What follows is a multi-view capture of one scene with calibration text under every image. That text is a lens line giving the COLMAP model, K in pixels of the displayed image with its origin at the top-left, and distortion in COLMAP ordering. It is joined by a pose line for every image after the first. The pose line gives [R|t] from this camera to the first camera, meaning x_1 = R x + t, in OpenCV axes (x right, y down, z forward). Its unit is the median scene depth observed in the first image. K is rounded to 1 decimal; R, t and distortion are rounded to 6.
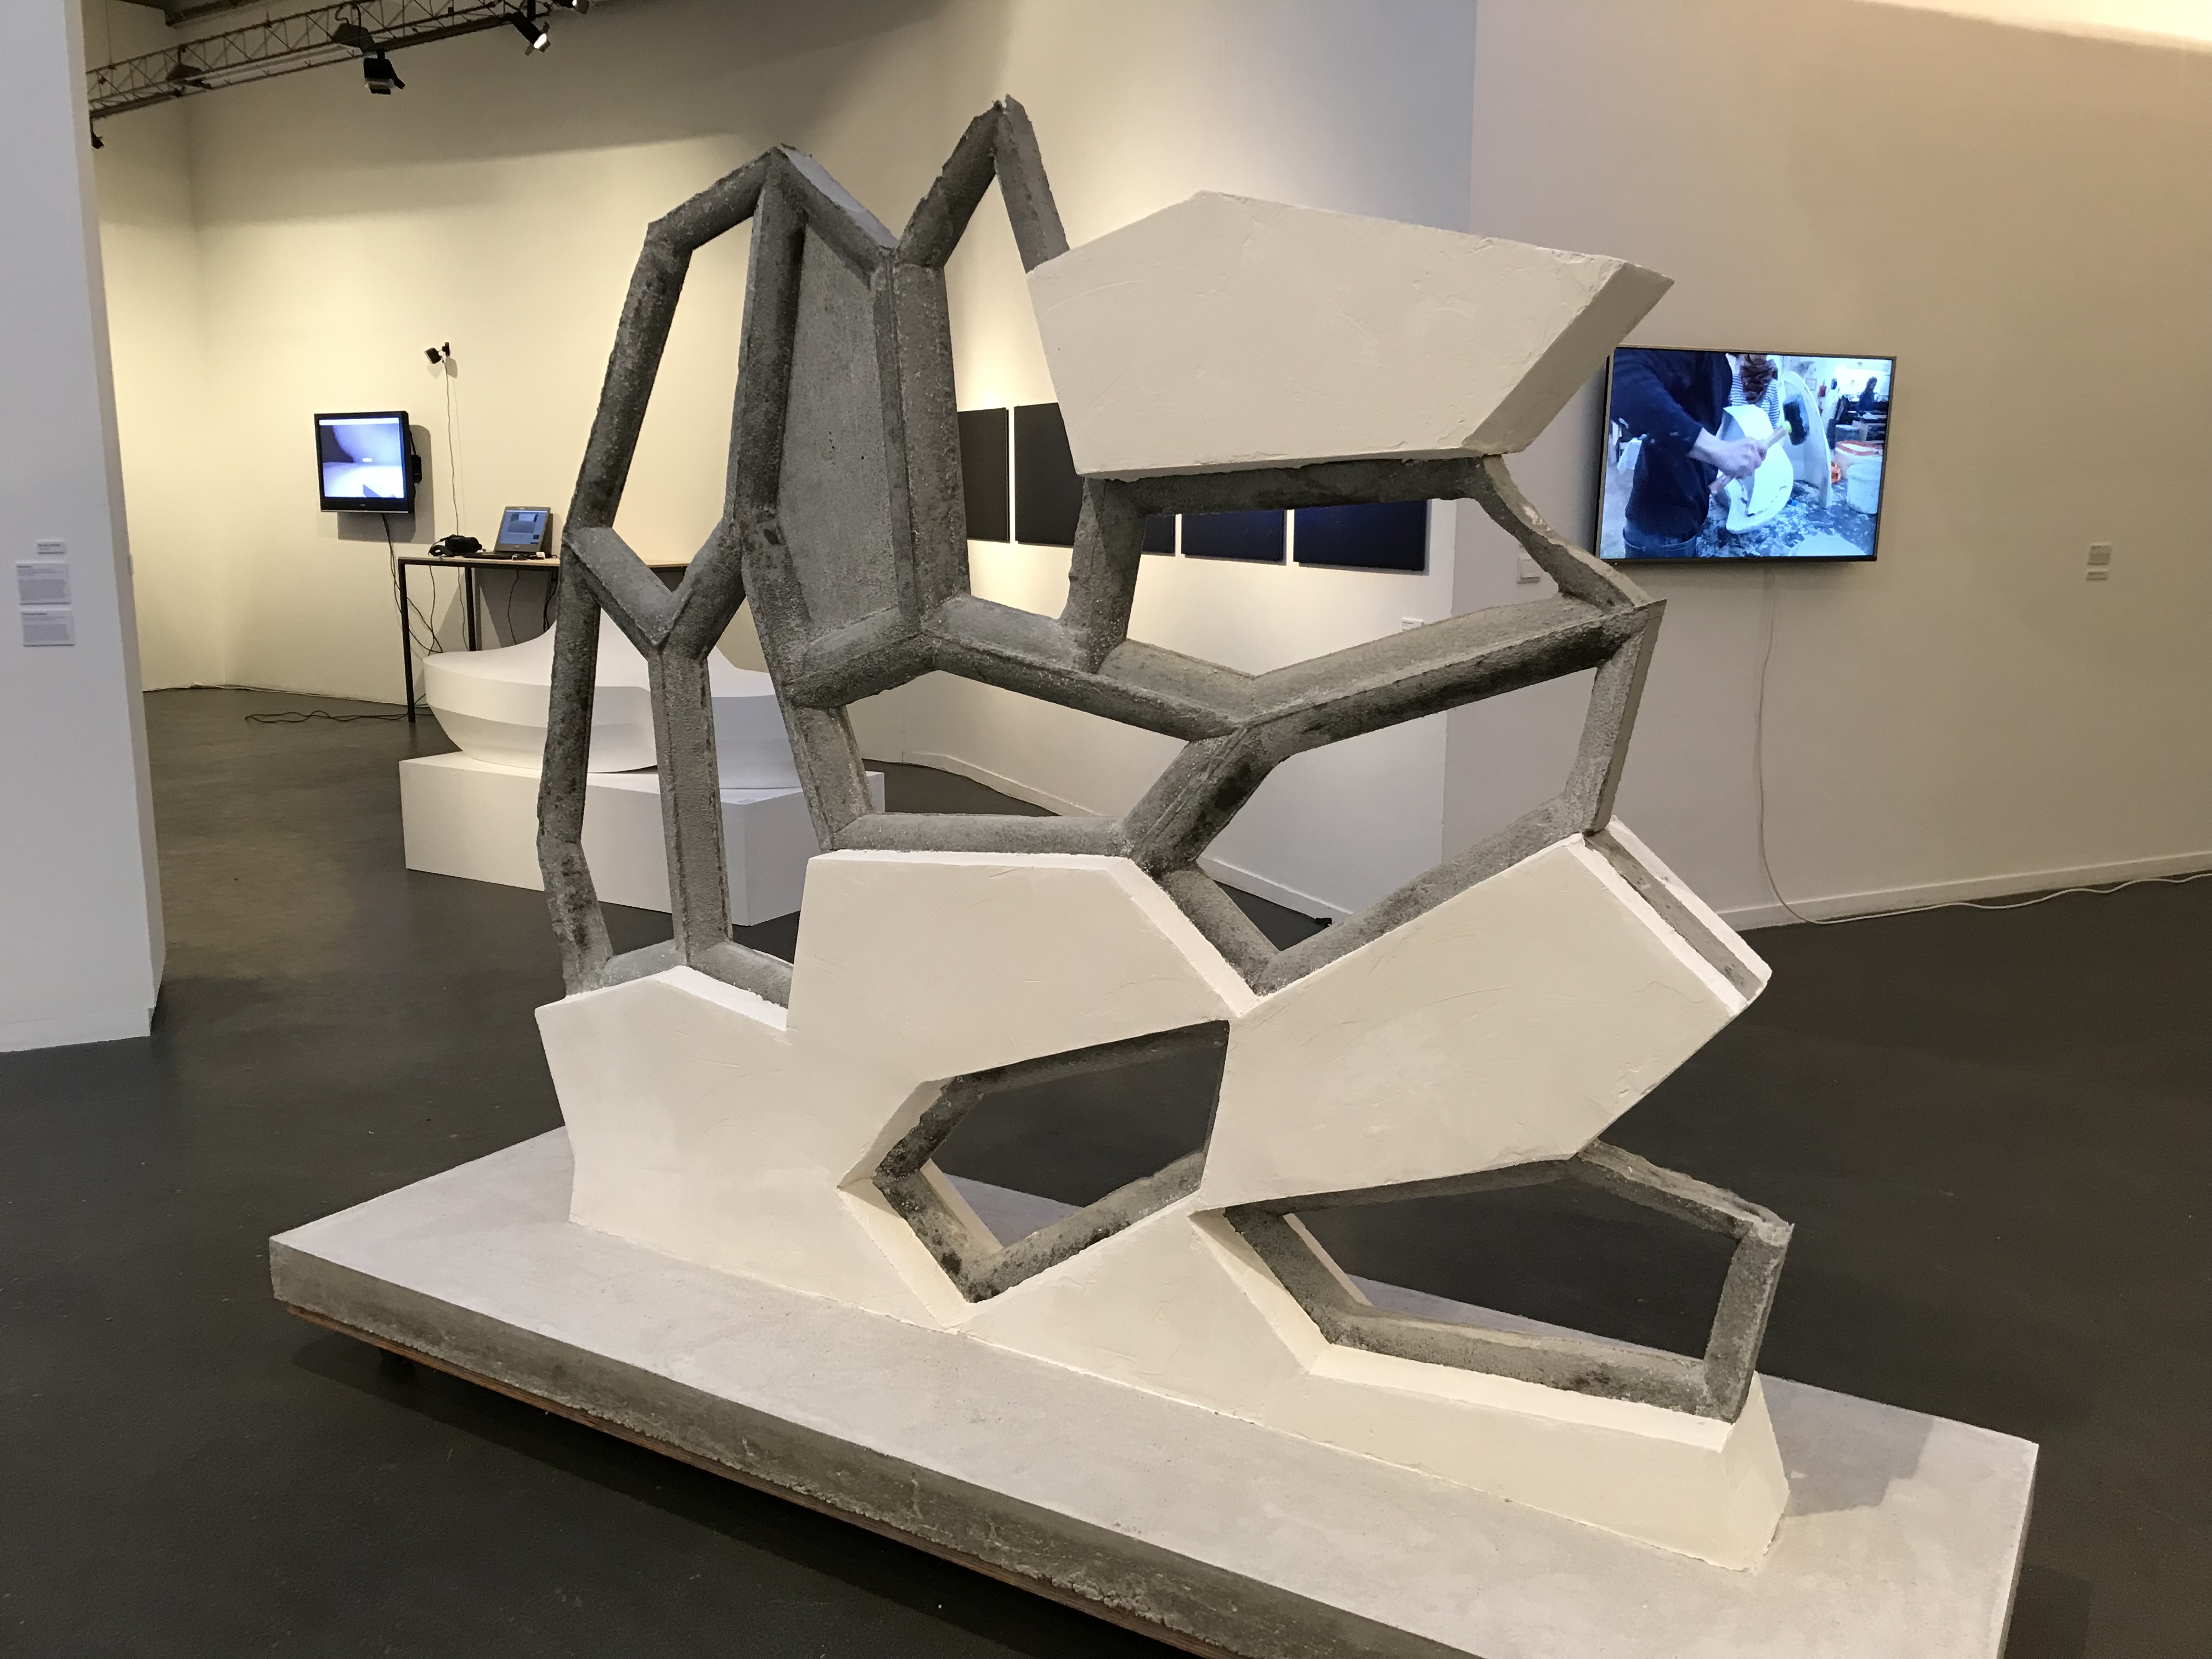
lens RADIAL K [[1829.0, 0, 1113.6], [0, 1829.0, 837.5], [0, 0, 1]] dist [0.037834, -0.002595]
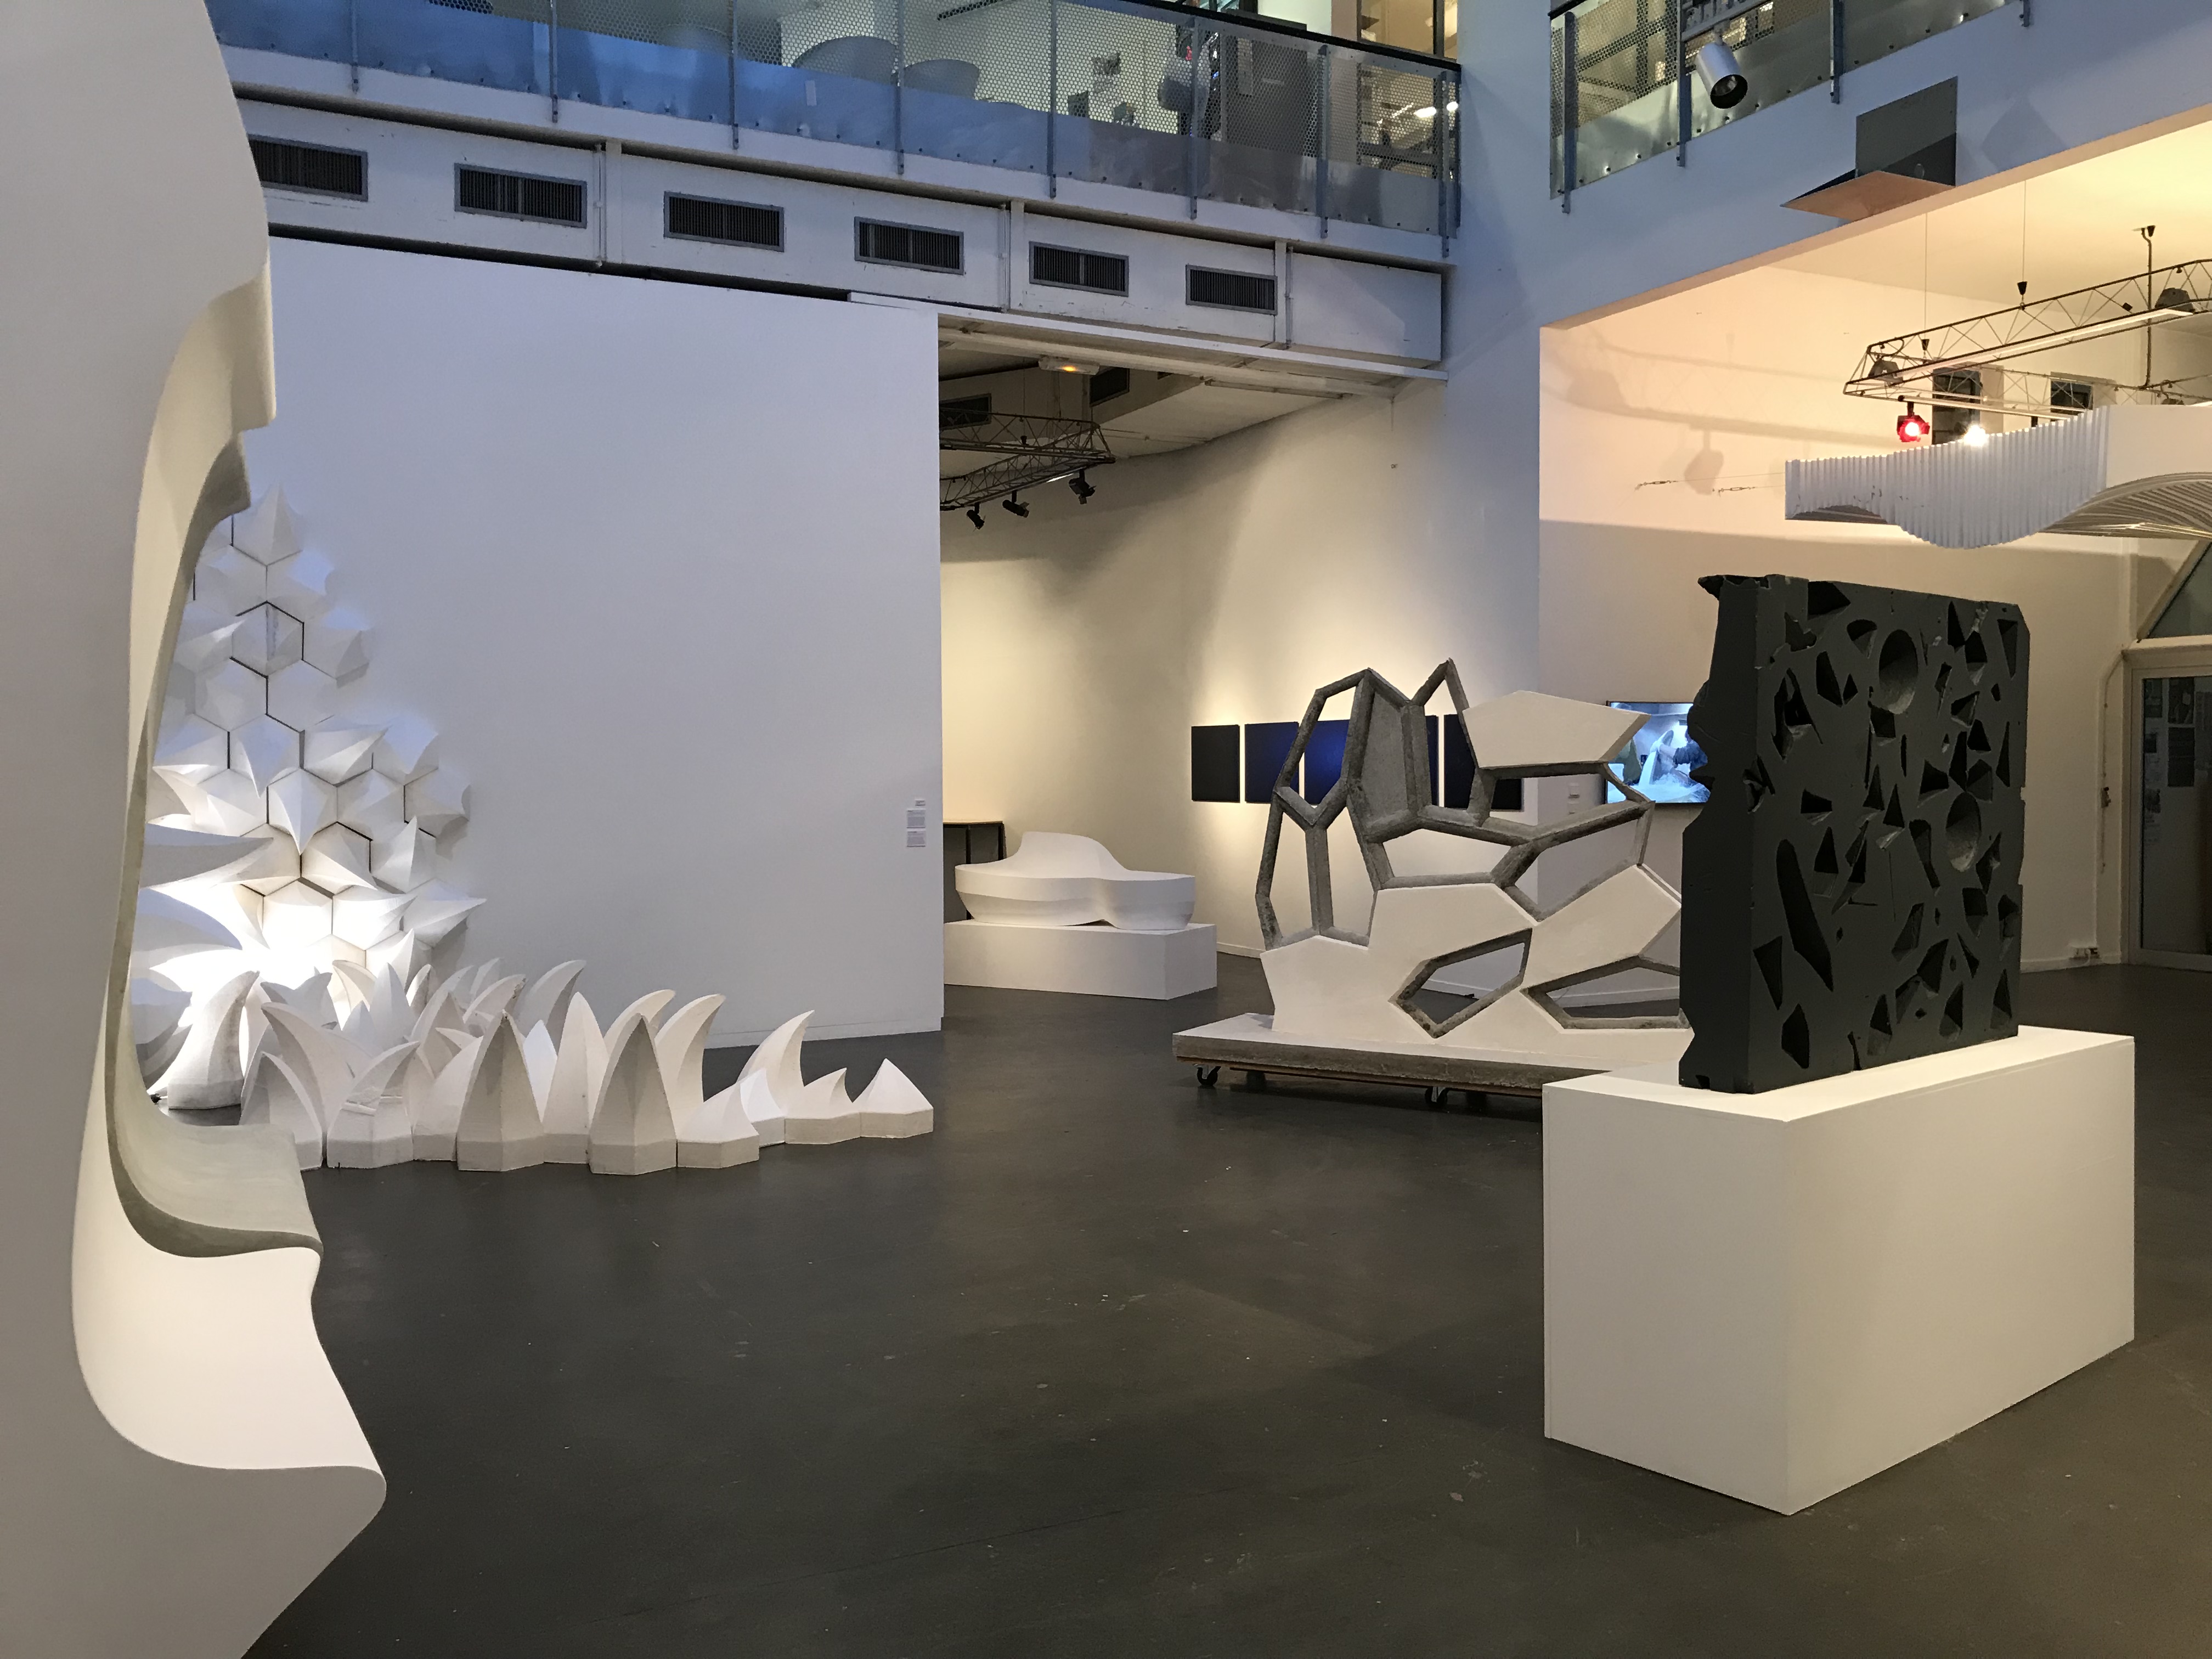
lens RADIAL K [[1829.0, 0, 1096.8], [0, 1829.0, 829.2], [0, 0, 1]] dist [0.037834, -0.002595]
pose [[0.999808, -0.008928, 0.017420, -0.699370], [0.011512, 0.987948, -0.154359, 0.381590], [-0.015832, 0.154530, 0.987861, -2.063371]]
